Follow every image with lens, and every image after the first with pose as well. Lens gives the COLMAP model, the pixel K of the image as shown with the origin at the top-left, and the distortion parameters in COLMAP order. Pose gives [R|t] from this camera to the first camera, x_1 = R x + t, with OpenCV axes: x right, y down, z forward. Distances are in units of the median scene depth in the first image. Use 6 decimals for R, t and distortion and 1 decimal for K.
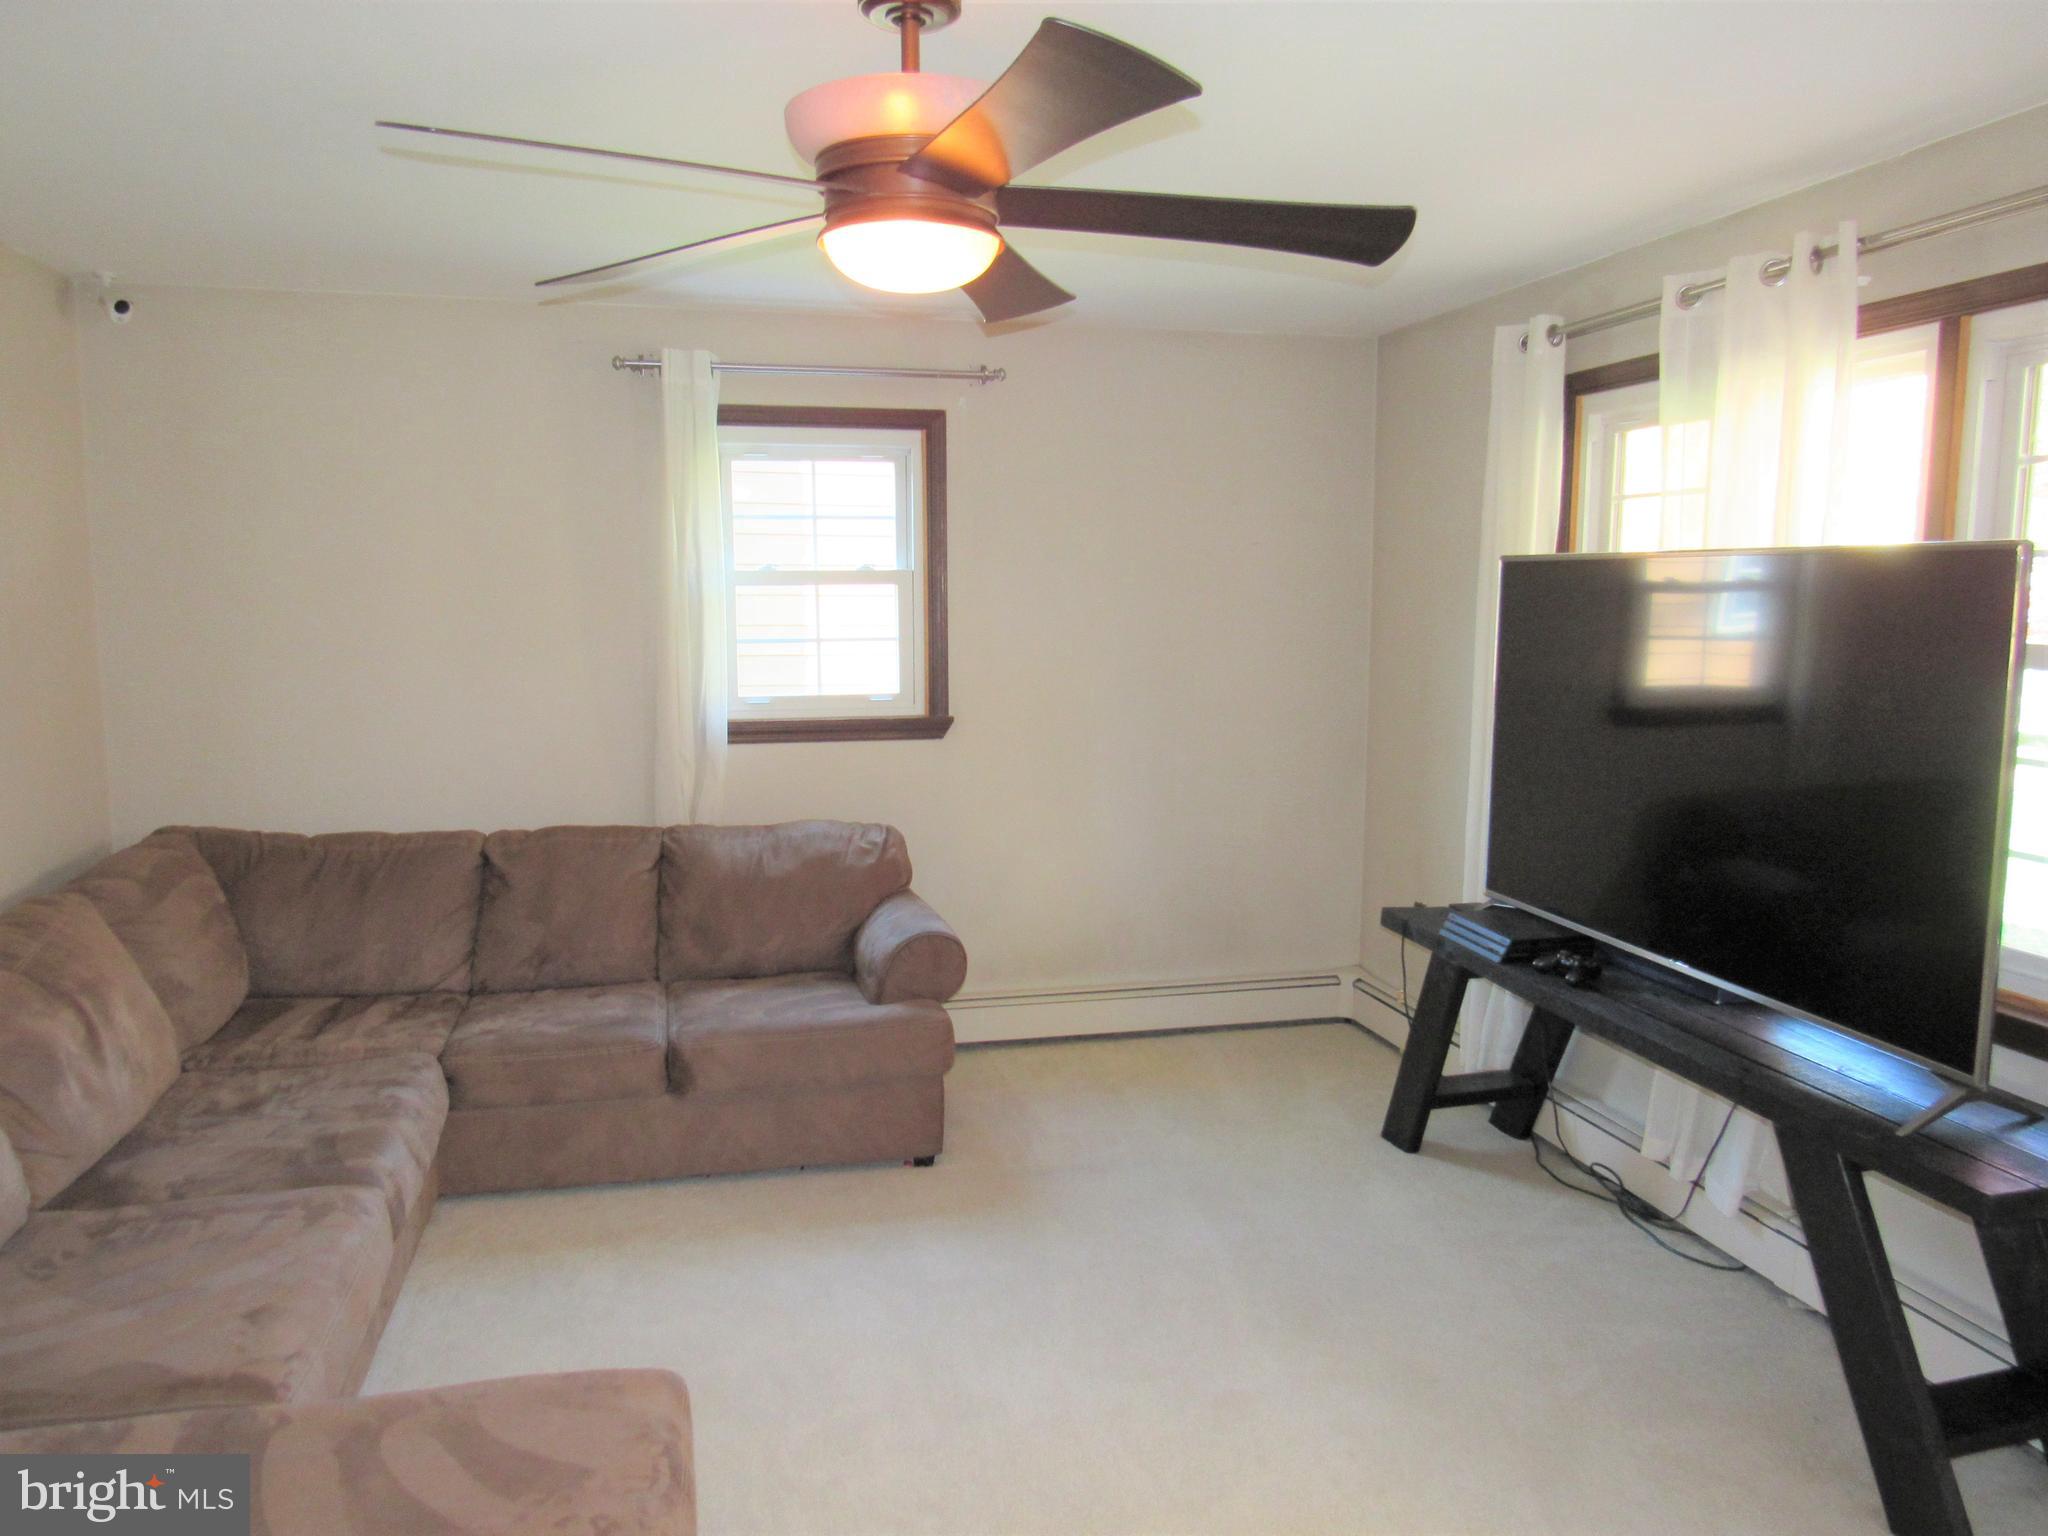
lens RADIAL K [[1447.3, 0, 1021.1], [0, 1447.3, 776.0], [0, 0, 1]] dist [-0.039974, 0.009316]
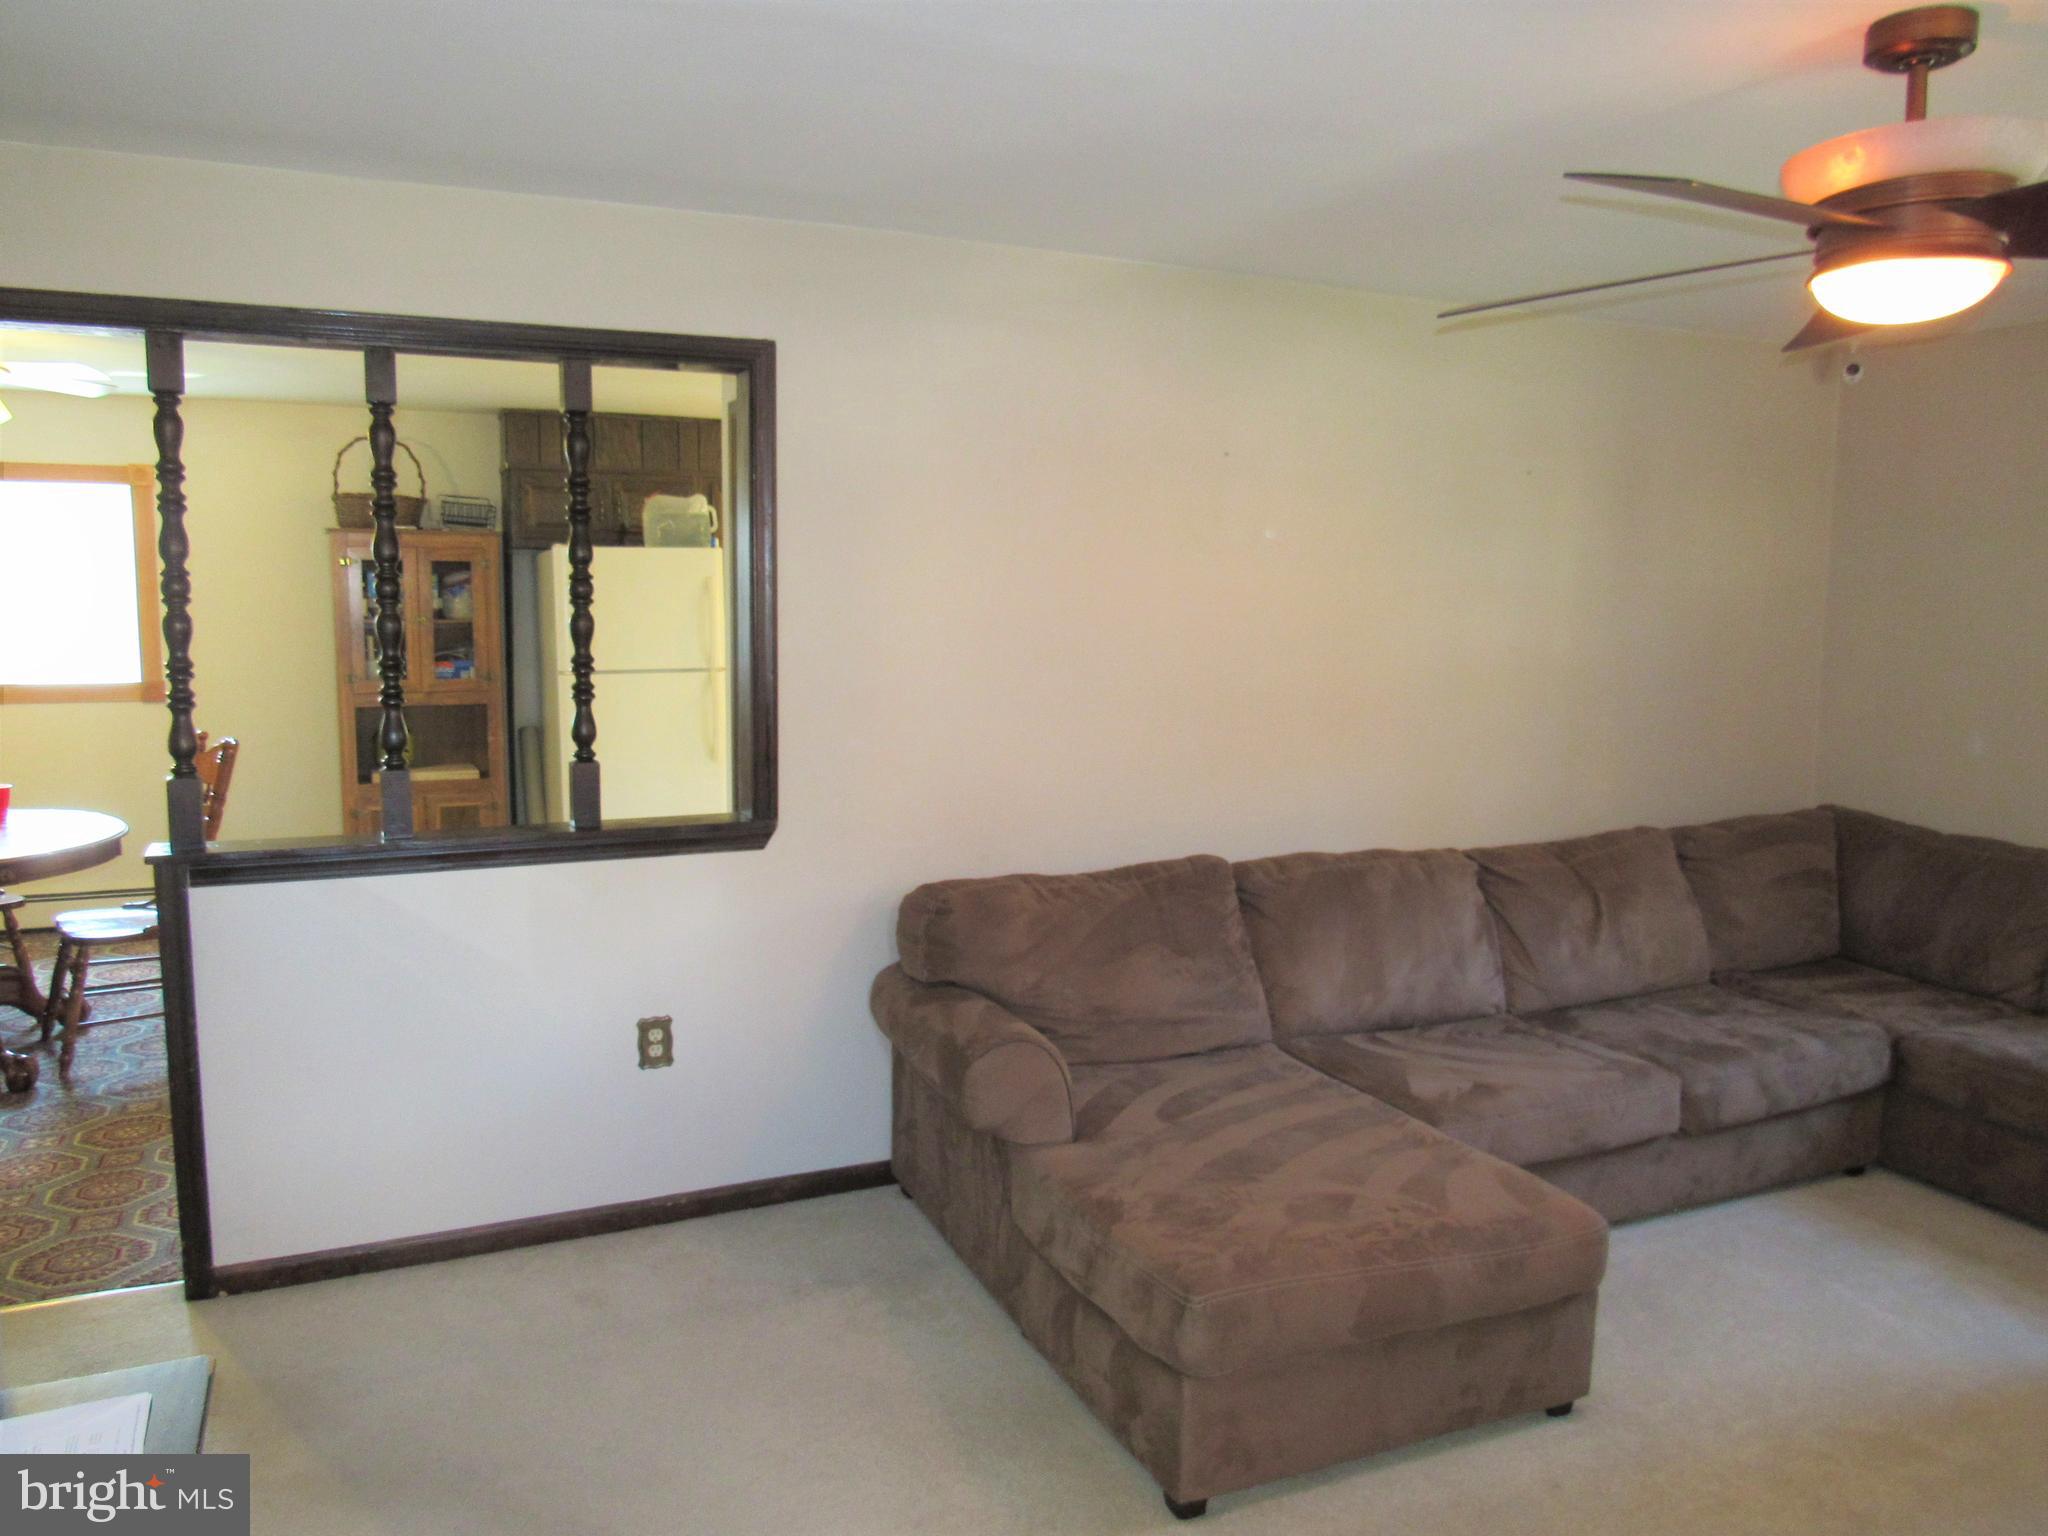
lens RADIAL K [[1447.3, 0, 1021.6], [0, 1447.3, 764.4], [0, 0, 1]] dist [-0.039974, 0.009316]
pose [[0.211188, 0.111770, -0.971034, 0.506930], [-0.130947, 0.987721, 0.085212, -0.012863], [0.968634, 0.109158, 0.223231, 0.104086]]
